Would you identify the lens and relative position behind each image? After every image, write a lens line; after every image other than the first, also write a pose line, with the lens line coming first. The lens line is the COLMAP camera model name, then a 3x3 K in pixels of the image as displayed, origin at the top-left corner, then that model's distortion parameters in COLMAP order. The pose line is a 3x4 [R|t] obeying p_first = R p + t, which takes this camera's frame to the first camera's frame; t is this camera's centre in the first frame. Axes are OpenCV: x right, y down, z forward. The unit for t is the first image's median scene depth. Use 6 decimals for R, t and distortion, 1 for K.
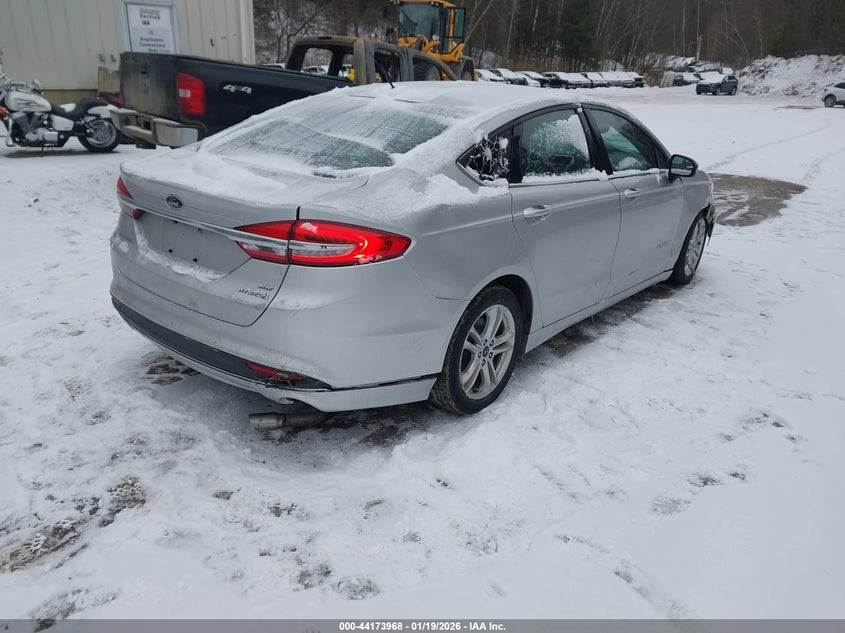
lens RADIAL K [[674.9, 0, 419.9], [0, 674.9, 311.9], [0, 0, 1]] dist [0.009210, -0.005139]
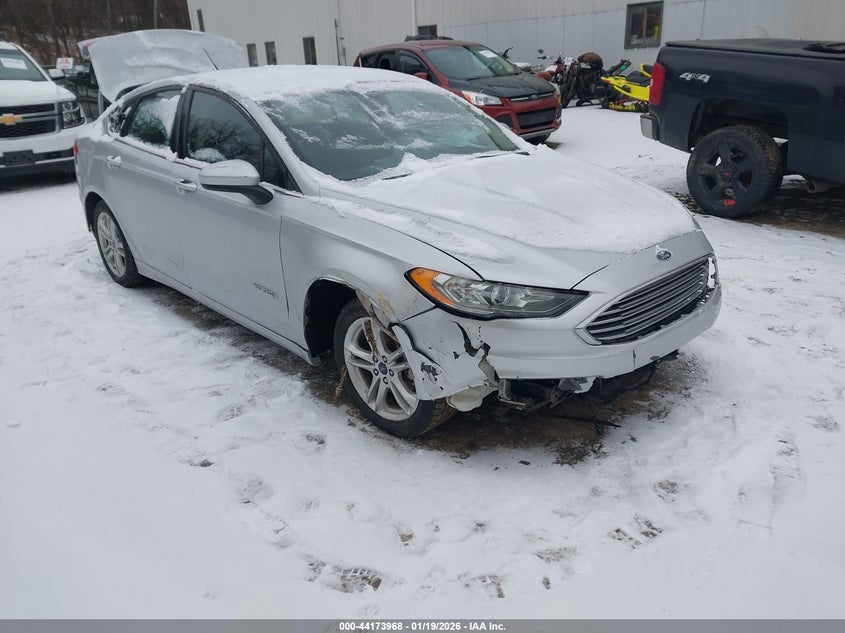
lens RADIAL K [[674.9, 0, 424.4], [0, 674.9, 320.9], [0, 0, 1]] dist [0.009210, -0.005139]
pose [[-0.120338, 0.328174, -0.936921, 1.273984], [-0.315885, 0.882068, 0.349533, -0.464909], [0.941135, 0.338022, -0.002481, 1.466851]]
